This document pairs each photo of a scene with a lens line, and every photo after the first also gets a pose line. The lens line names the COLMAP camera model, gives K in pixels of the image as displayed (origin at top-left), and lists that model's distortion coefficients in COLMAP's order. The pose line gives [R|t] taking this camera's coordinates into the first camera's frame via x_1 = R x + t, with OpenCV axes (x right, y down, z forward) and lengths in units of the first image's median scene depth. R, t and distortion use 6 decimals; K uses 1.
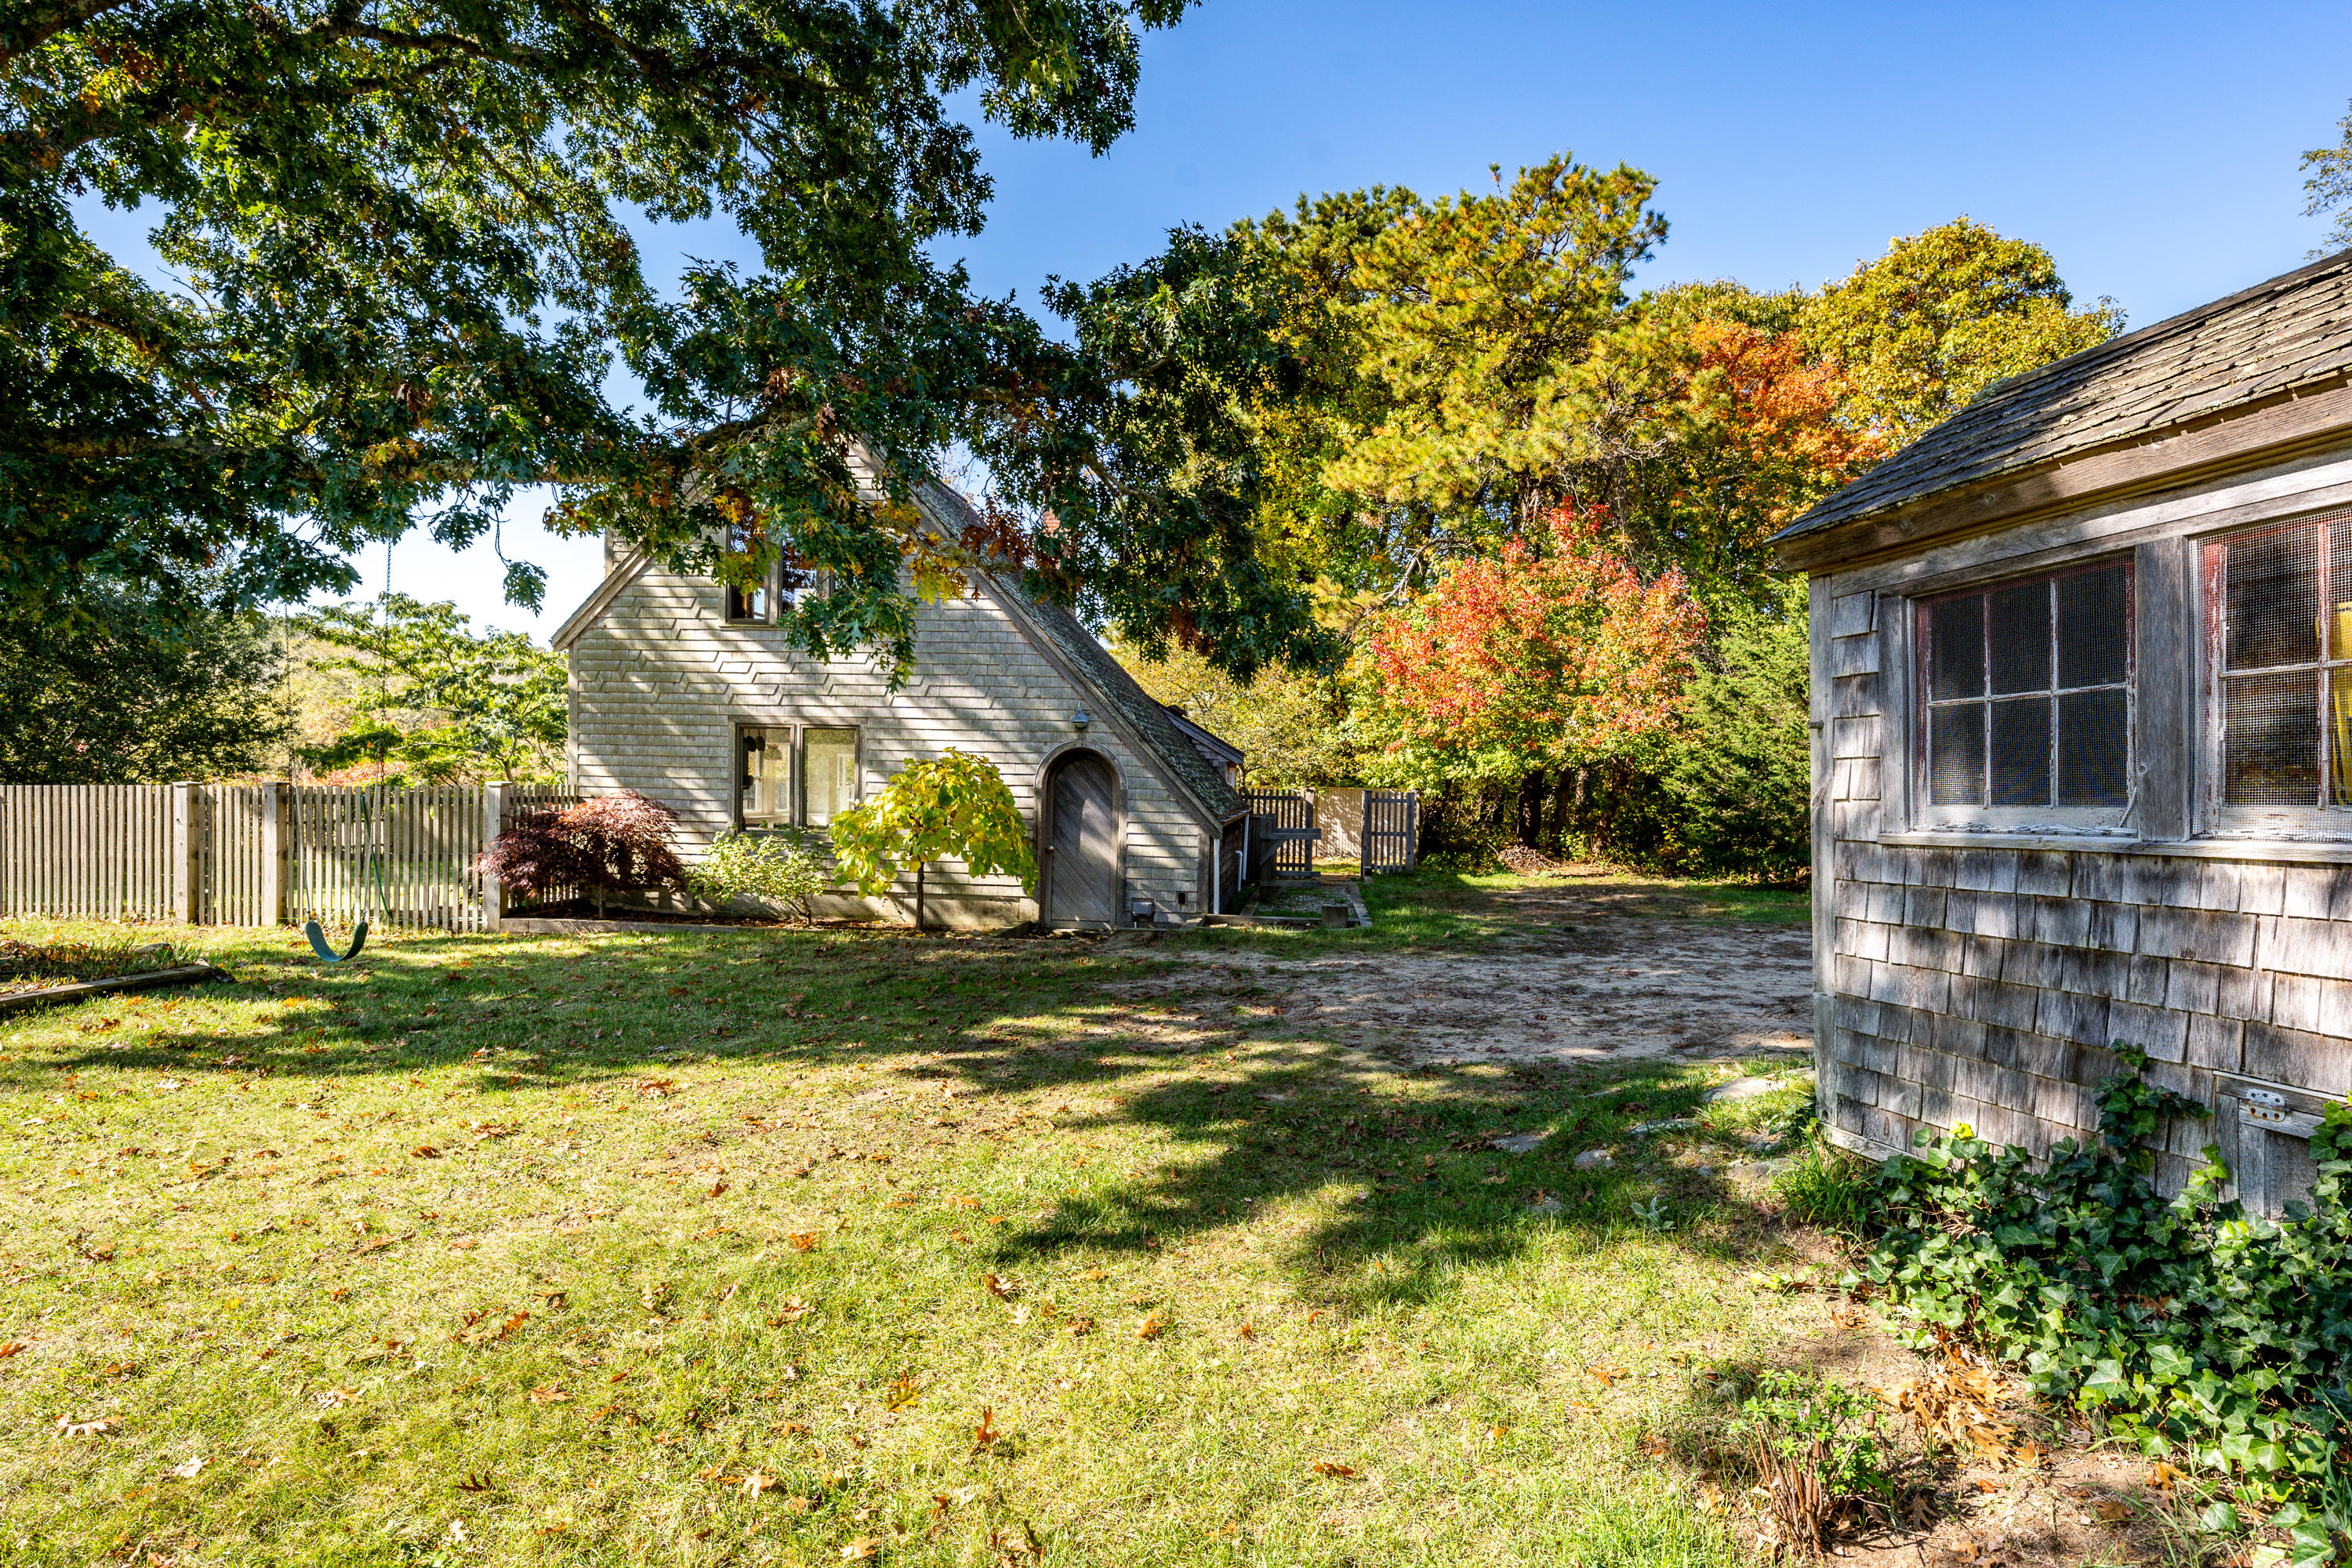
lens RADIAL K [[1183.9, 0, 1175.7], [0, 1183.9, 804.9], [0, 0, 1]] dist [0.006594, 0.000144]
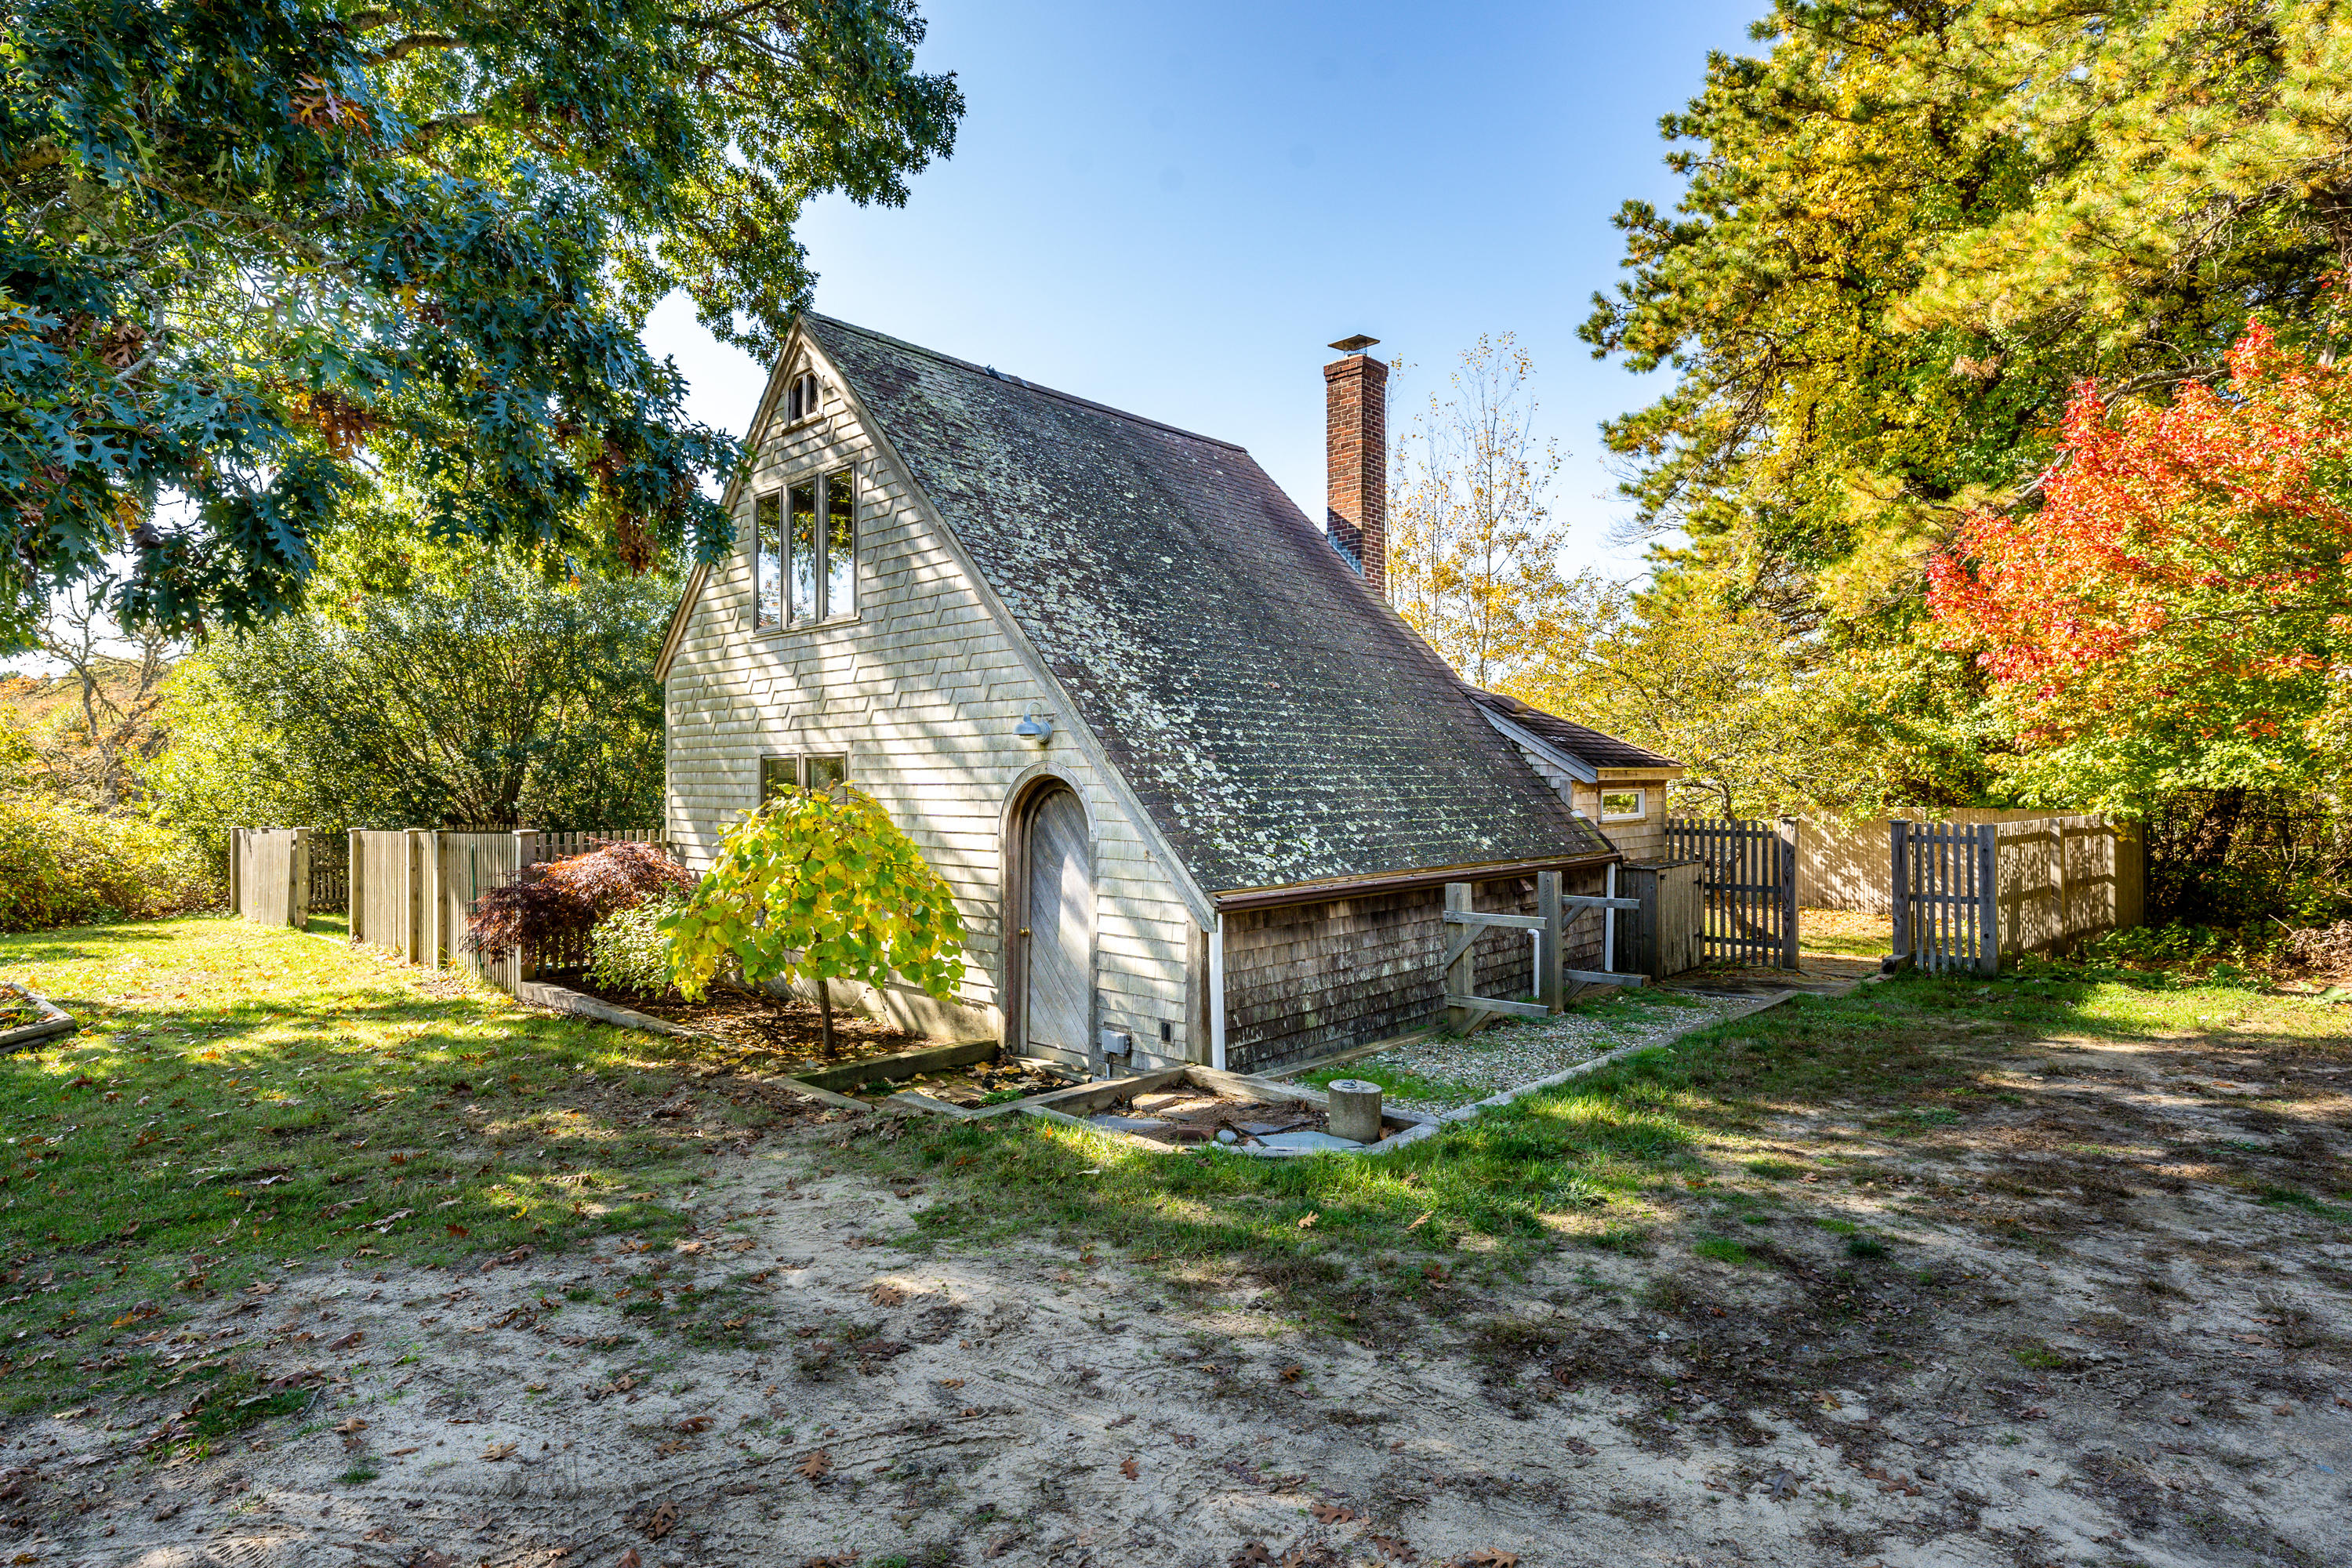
lens RADIAL K [[1183.9, 0, 1175.1], [0, 1183.9, 775.3], [0, 0, 1]] dist [0.006594, 0.000144]
pose [[0.811742, -0.026502, -0.583415, 0.321607], [0.005745, 0.999284, -0.037400, -0.022482], [0.583988, 0.027008, 0.811313, 0.490951]]
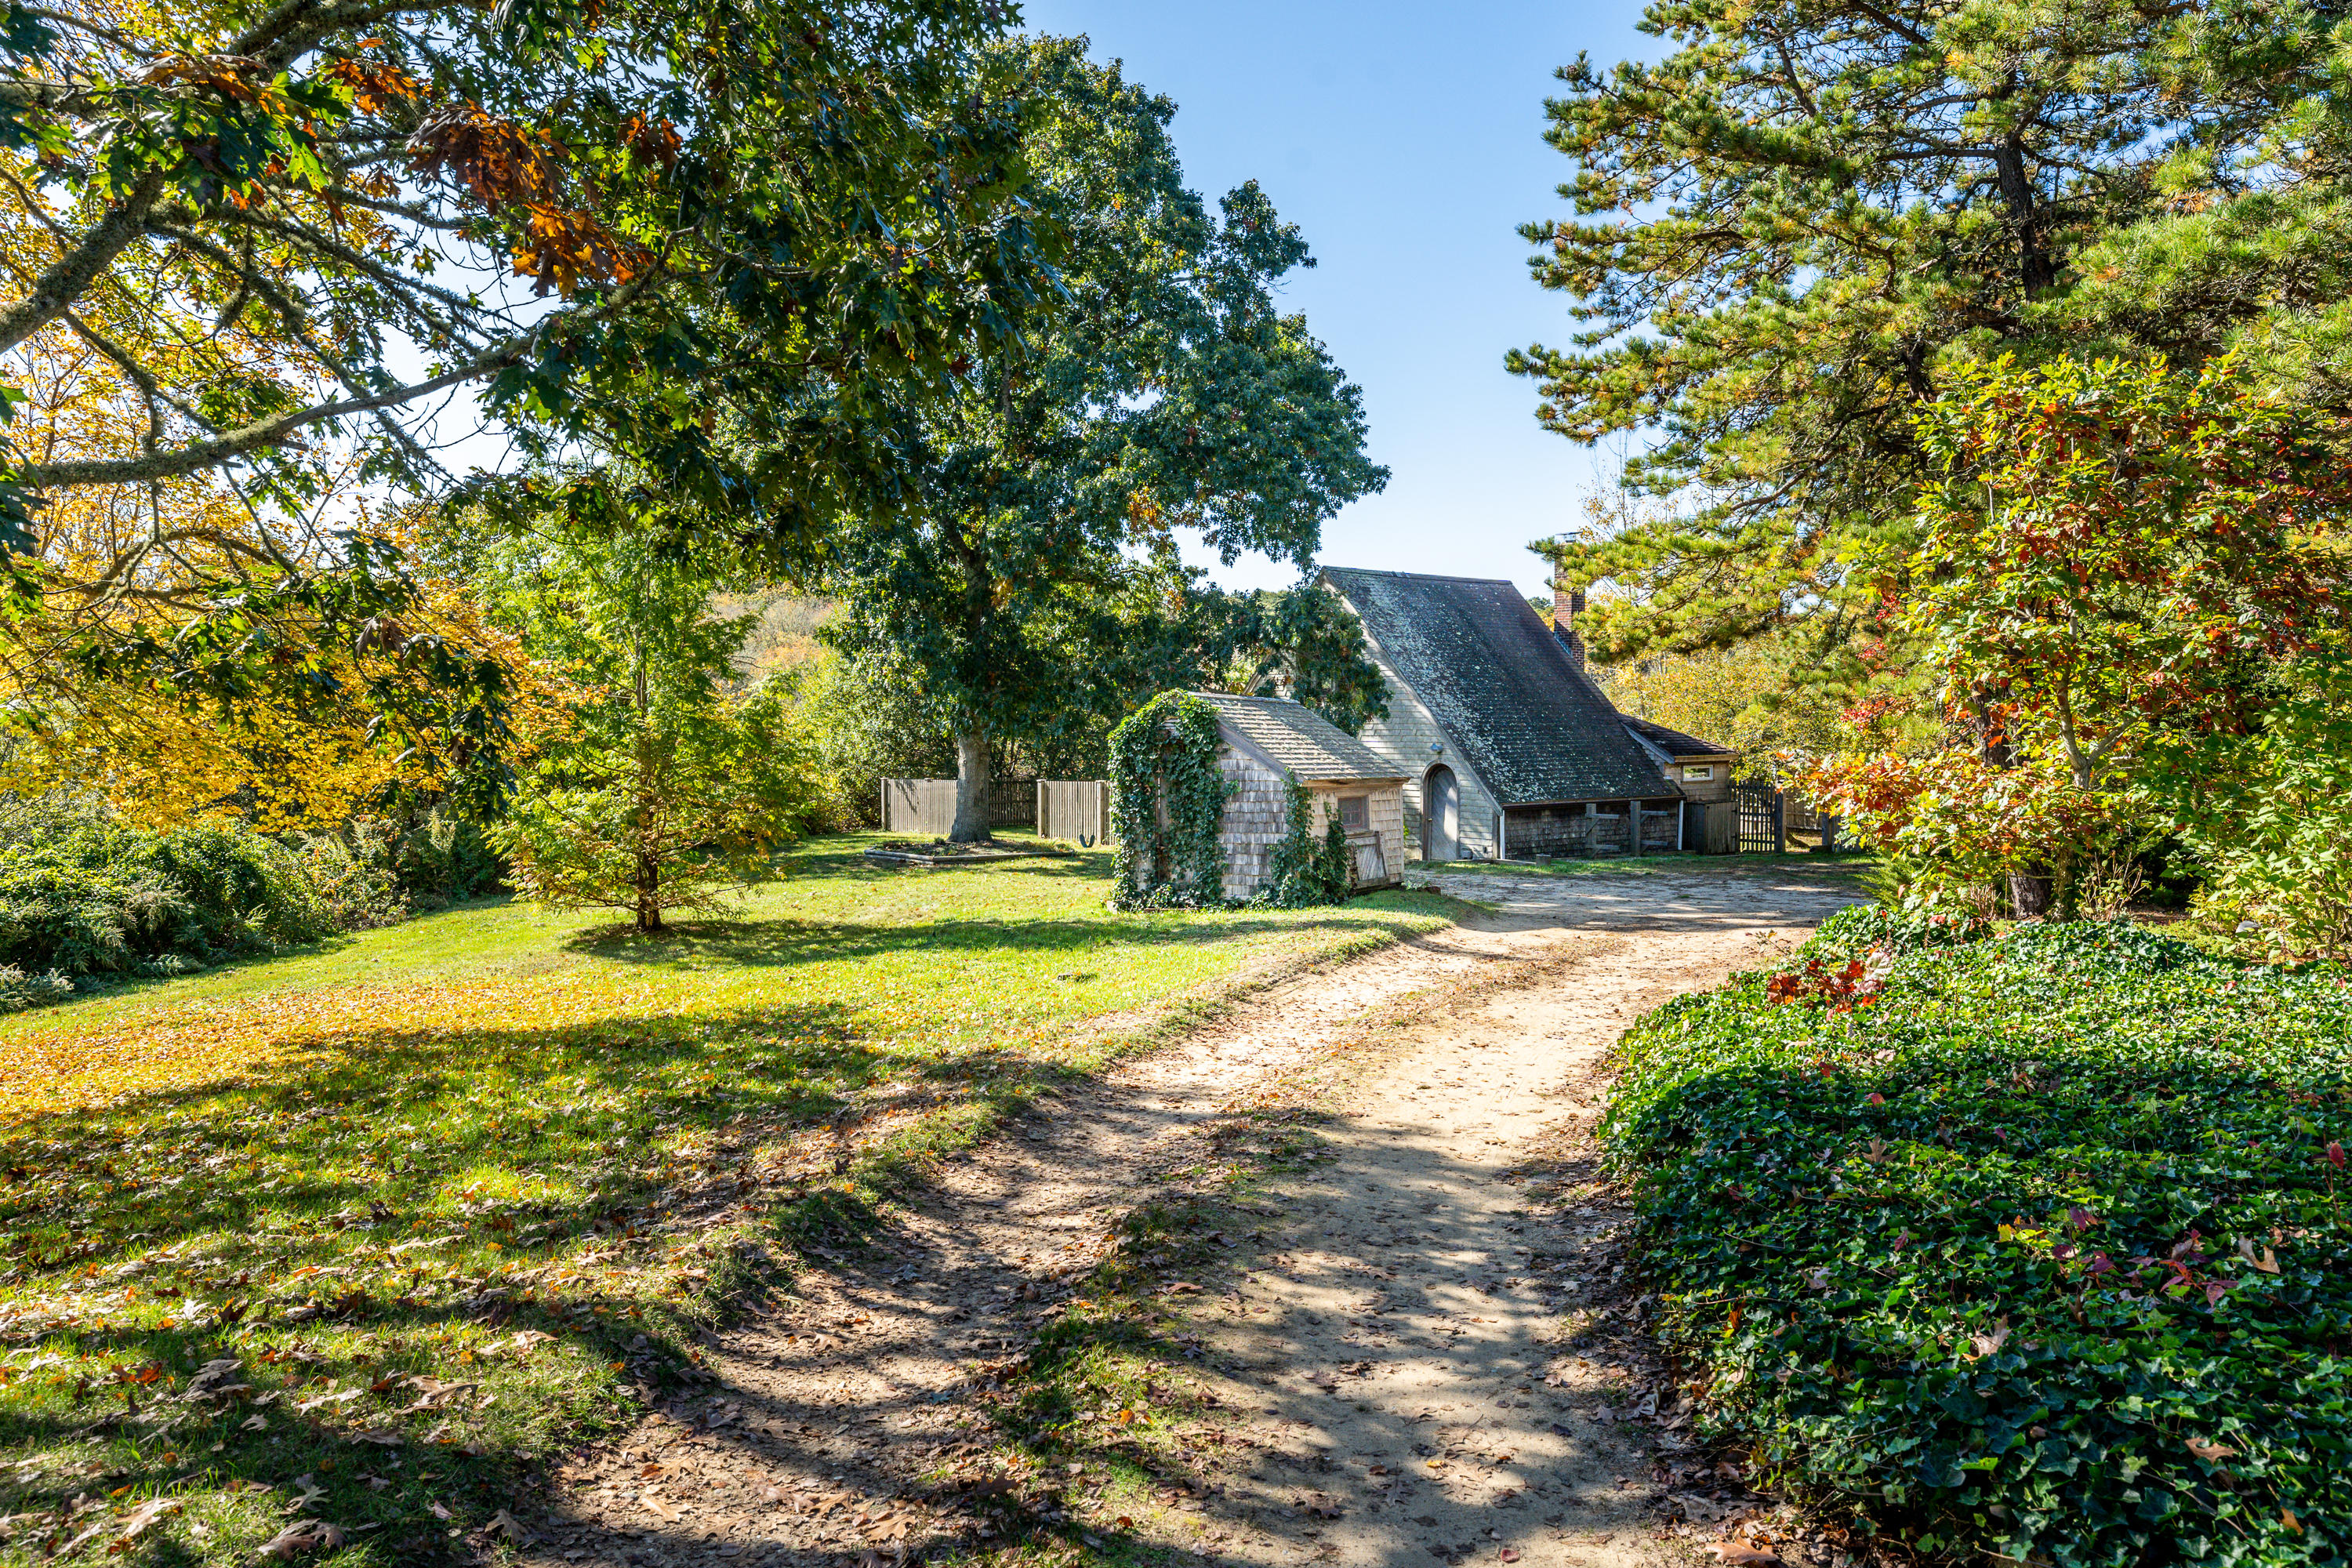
lens RADIAL K [[1516.3, 0, 1165.4], [0, 1516.3, 773.4], [0, 0, 1]] dist [0.002272, 0.002505]
pose [[0.716595, -0.001406, -0.697488, 1.126703], [0.001484, 0.999999, -0.000491, -0.031385], [0.697488, -0.000683, 0.716596, -0.850408]]
